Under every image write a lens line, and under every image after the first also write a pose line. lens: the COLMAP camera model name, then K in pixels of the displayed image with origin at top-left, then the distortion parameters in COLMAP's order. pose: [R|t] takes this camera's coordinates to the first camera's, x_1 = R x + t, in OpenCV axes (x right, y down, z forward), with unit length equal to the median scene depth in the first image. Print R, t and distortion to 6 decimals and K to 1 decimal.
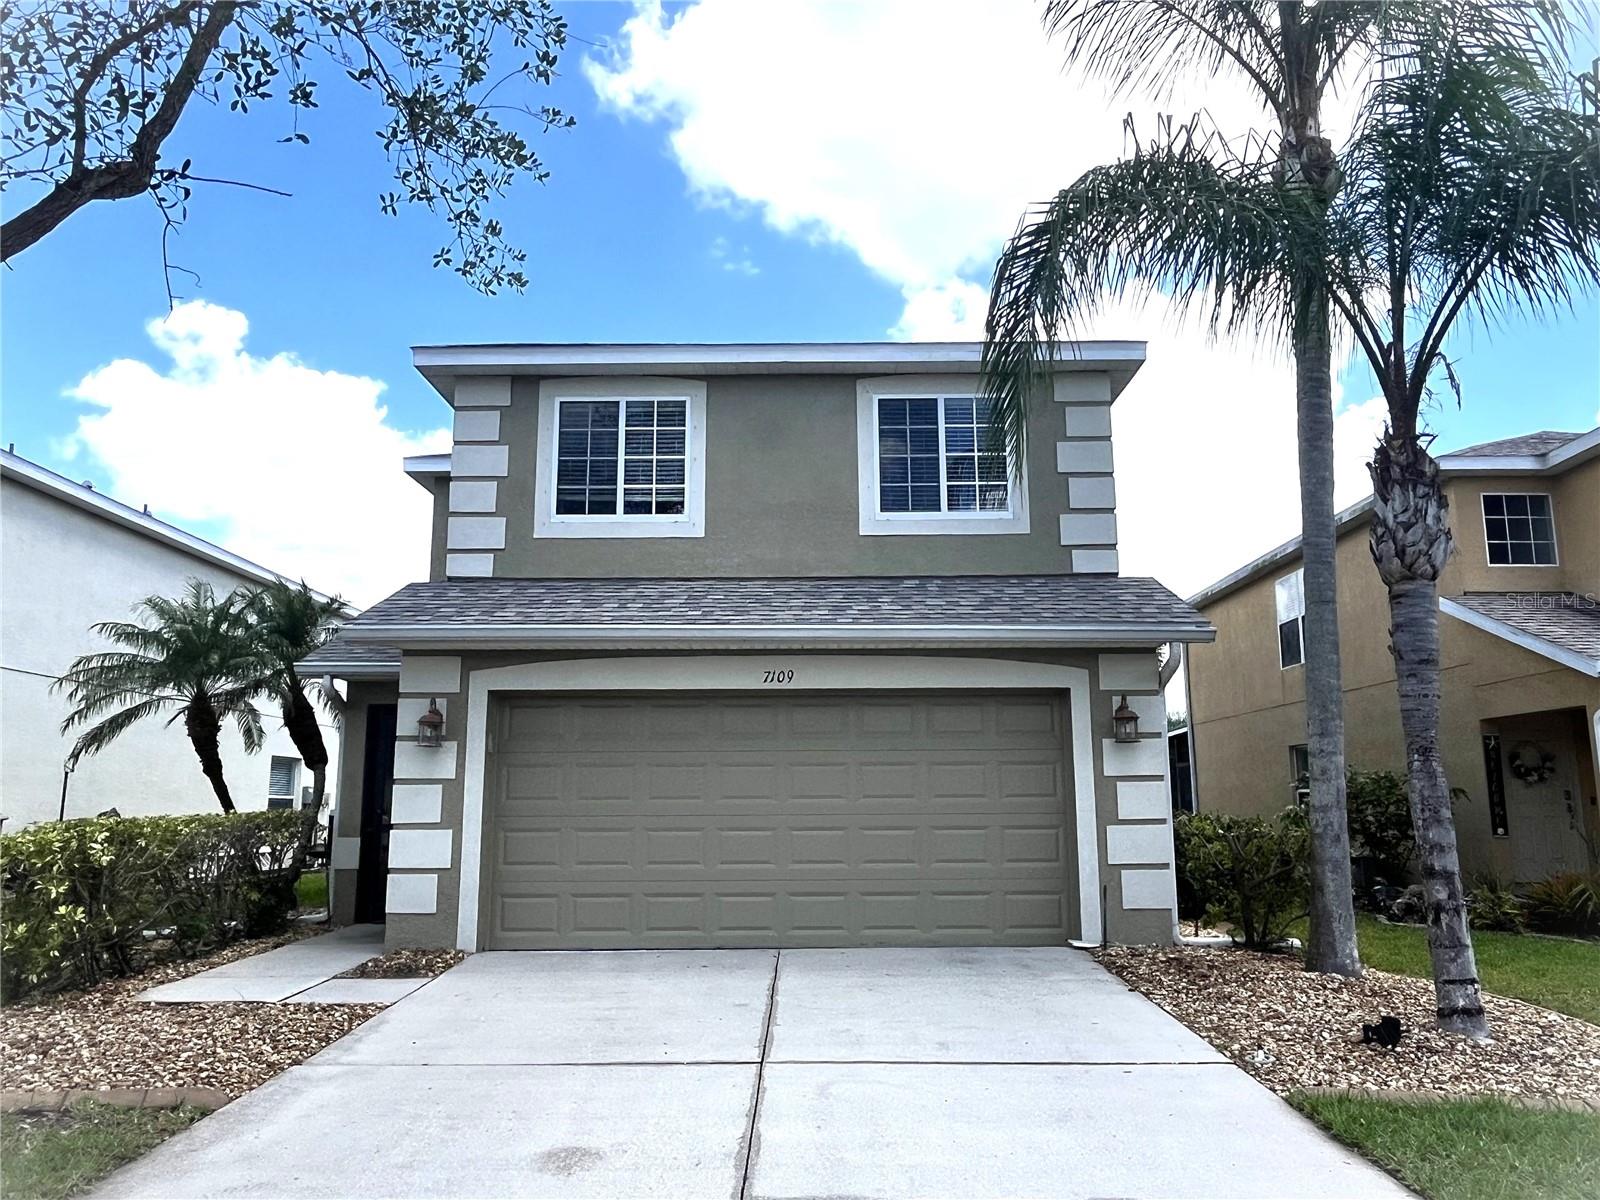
lens RADIAL K [[1066.7, 0, 800.0], [0, 1066.7, 600.0], [0, 0, 1]] dist [-0.001196, 0.000124]
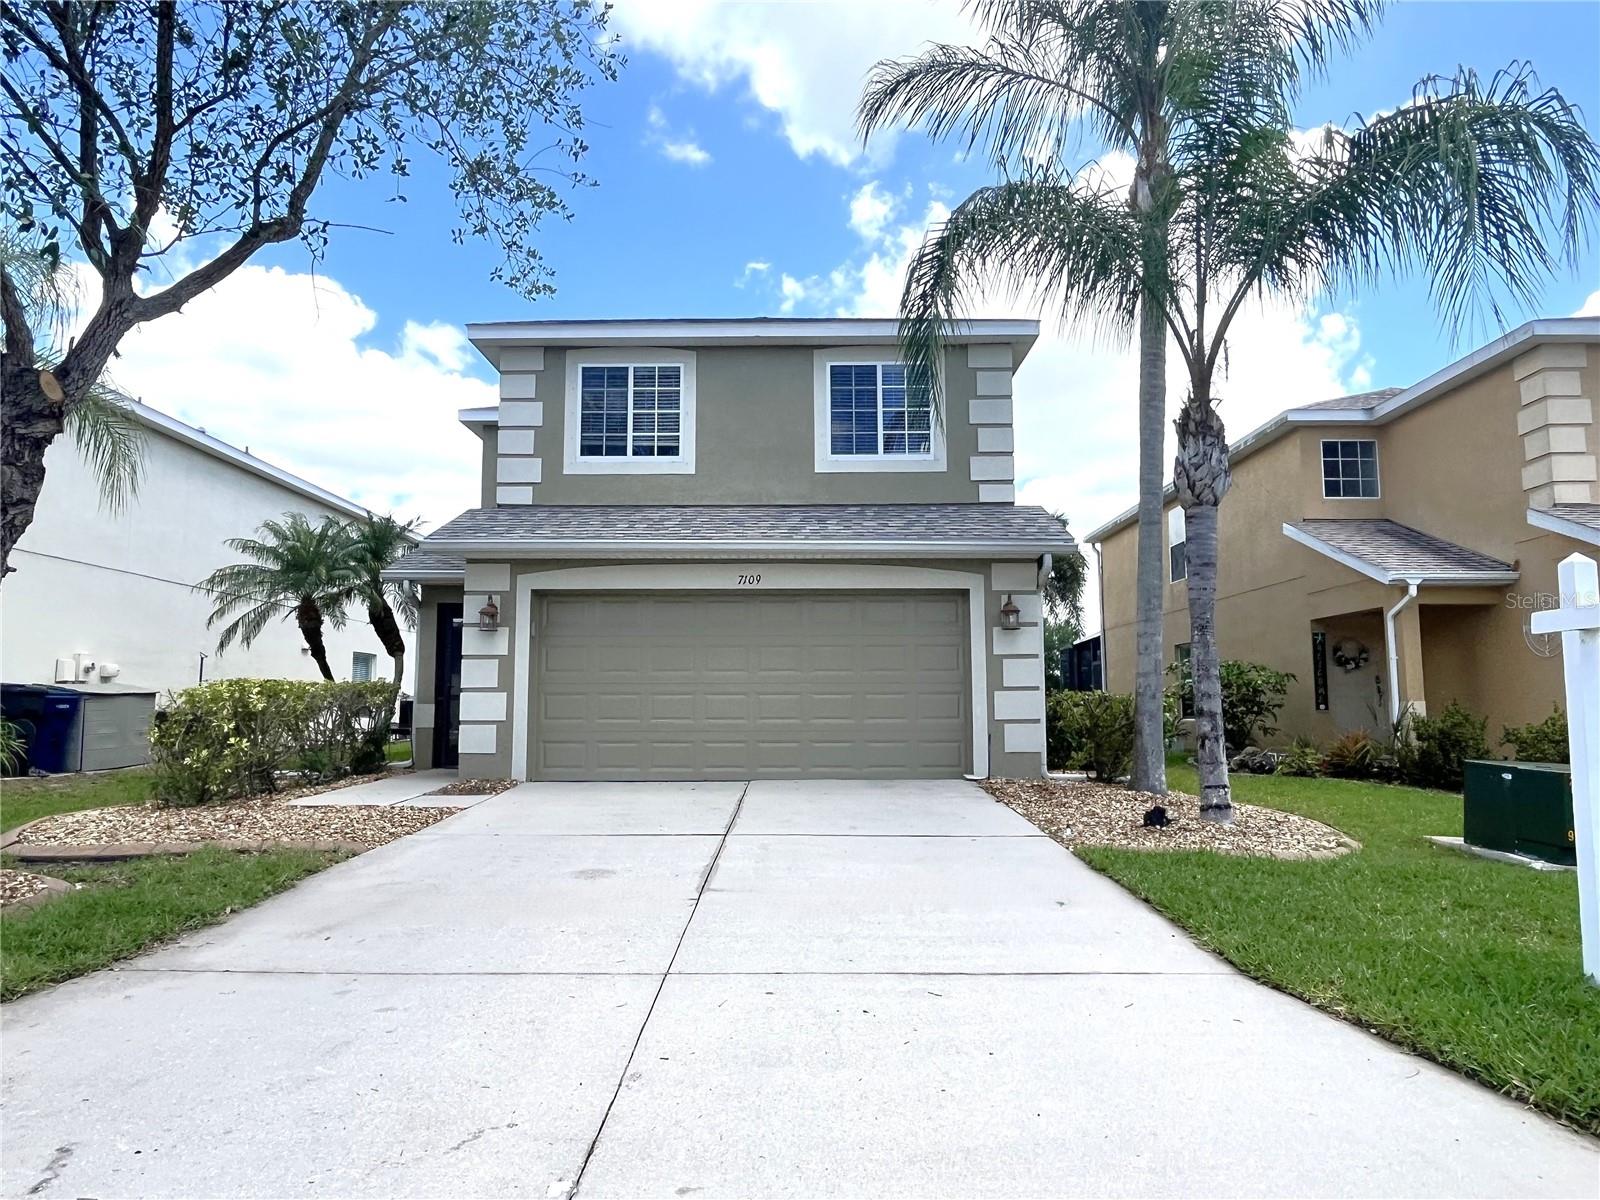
lens RADIAL K [[998.4, 0, 810.0], [0, 998.4, 608.5], [0, 0, 1]] dist [-0.002193, -0.002213]
pose [[0.999996, 0.002041, -0.002014, 0.057284], [-0.001887, 0.997282, 0.073655, 0.015854], [0.002159, -0.073650, 0.997282, -0.239639]]
